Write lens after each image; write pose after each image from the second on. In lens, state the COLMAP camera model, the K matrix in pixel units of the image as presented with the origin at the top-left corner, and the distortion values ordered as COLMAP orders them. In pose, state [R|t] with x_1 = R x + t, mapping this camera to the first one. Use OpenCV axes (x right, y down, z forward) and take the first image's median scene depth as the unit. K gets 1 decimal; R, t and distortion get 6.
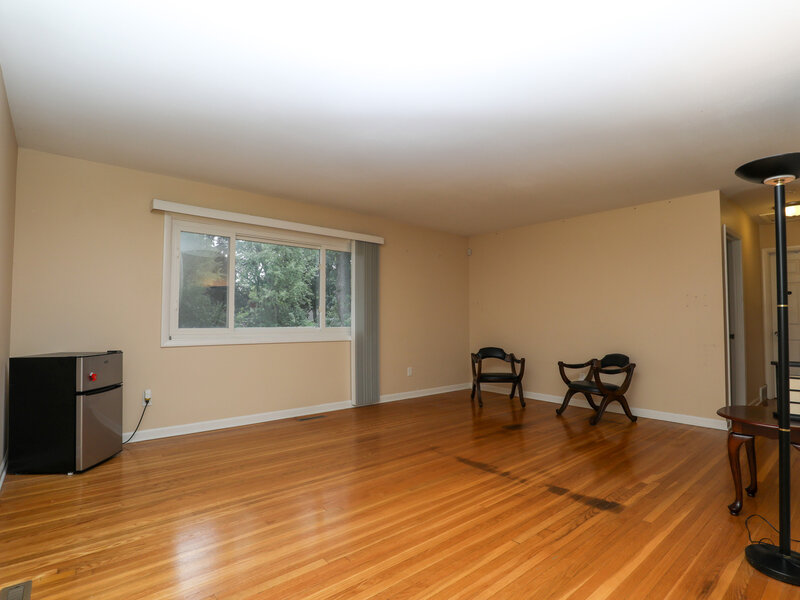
lens RADIAL K [[414.2, 0, 400.0], [0, 414.2, 300.0], [0, 0, 1]] dist [-0.028732, 0.001665]
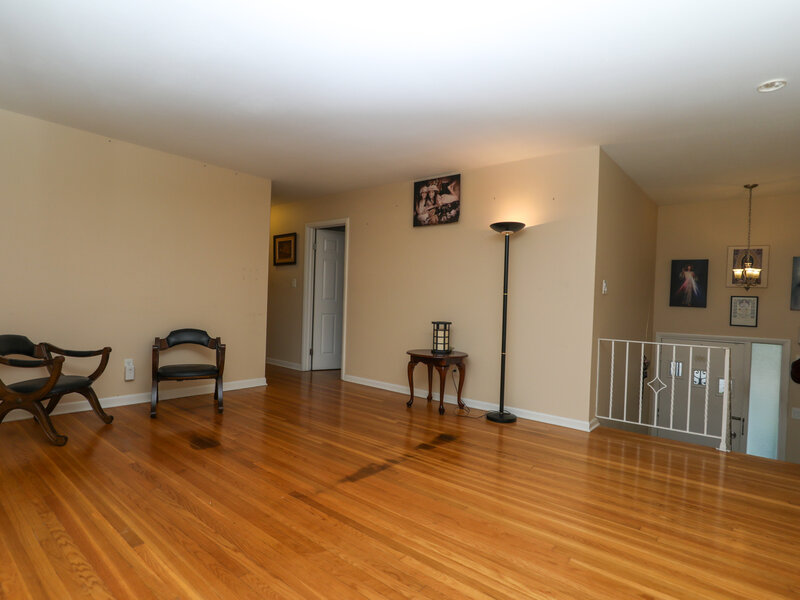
lens RADIAL K [[436.1, 0, 400.0], [0, 436.1, 300.0], [0, 0, 1]] dist [-0.039043, 0.011398]
pose [[-0.168414, -0.014570, 0.985609, -0.699192], [-0.082247, 0.996612, 0.000679, 0.056207], [-0.982279, -0.080949, -0.169042, 1.162218]]
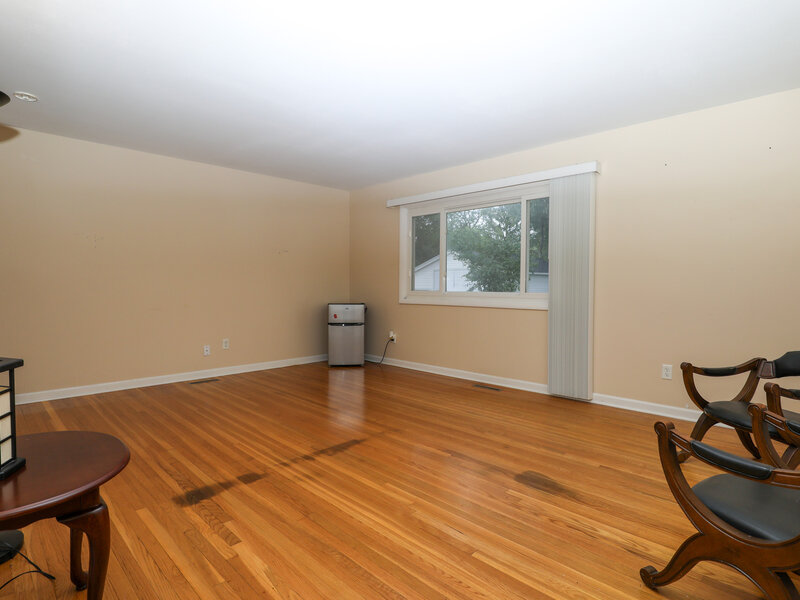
lens RADIAL K [[436.1, 0, 400.0], [0, 436.1, 300.0], [0, 0, 1]] dist [-0.039043, 0.011398]
pose [[0.081498, 0.030853, -0.996196, 1.156384], [0.043336, 0.998466, 0.034469, 0.066129], [0.995731, -0.045981, 0.080036, 1.118820]]
